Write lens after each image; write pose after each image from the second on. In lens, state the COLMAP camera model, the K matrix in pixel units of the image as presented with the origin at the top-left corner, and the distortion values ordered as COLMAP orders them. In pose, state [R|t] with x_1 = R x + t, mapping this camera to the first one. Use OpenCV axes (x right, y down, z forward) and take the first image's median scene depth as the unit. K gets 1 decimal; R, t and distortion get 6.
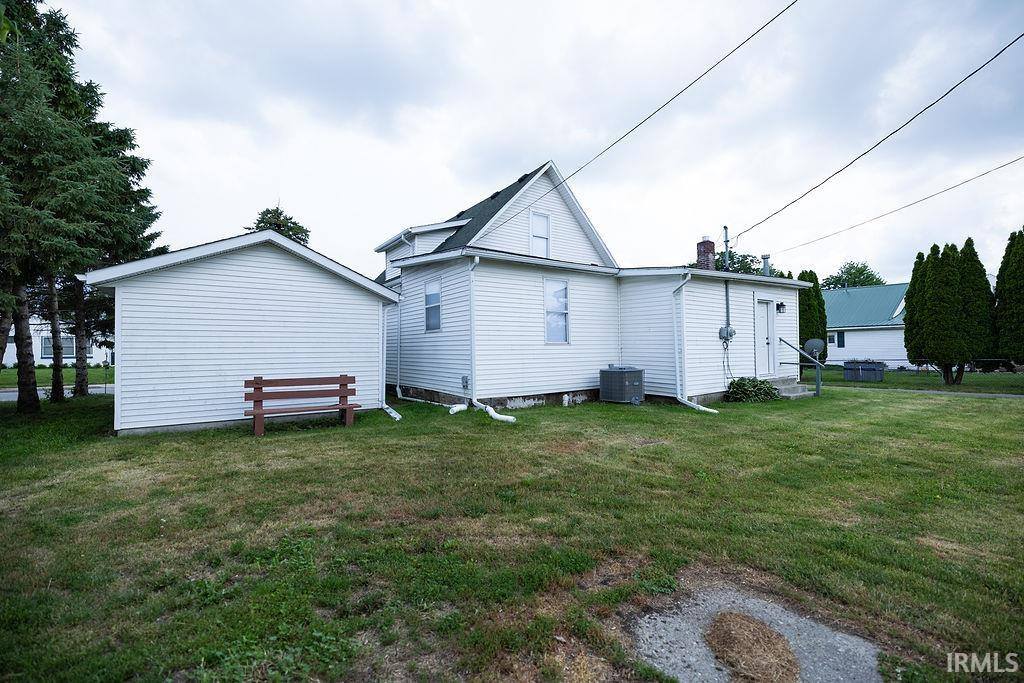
lens RADIAL K [[429.1, 0, 512.0], [0, 429.1, 341.5], [0, 0, 1]] dist [0.001458, 0.000057]
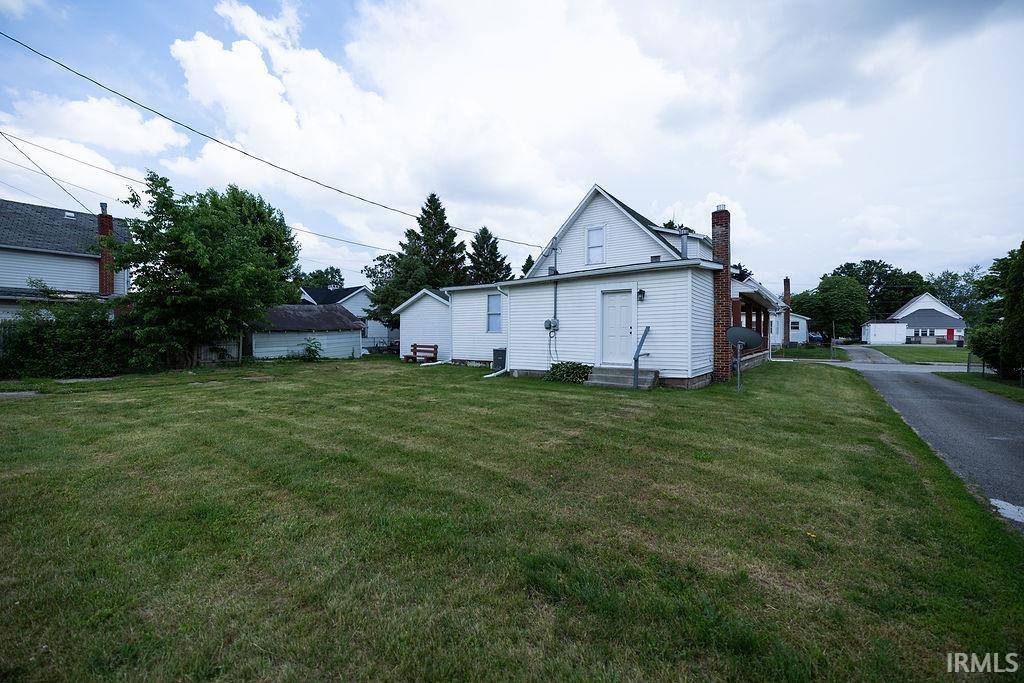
lens RADIAL K [[429.1, 0, 512.0], [0, 429.1, 341.5], [0, 0, 1]] dist [0.001458, 0.000057]
pose [[0.336711, 0.027845, -0.941196, 1.649972], [0.012491, 0.999343, 0.034033, -0.014782], [0.941525, -0.023216, 0.336142, 0.473393]]
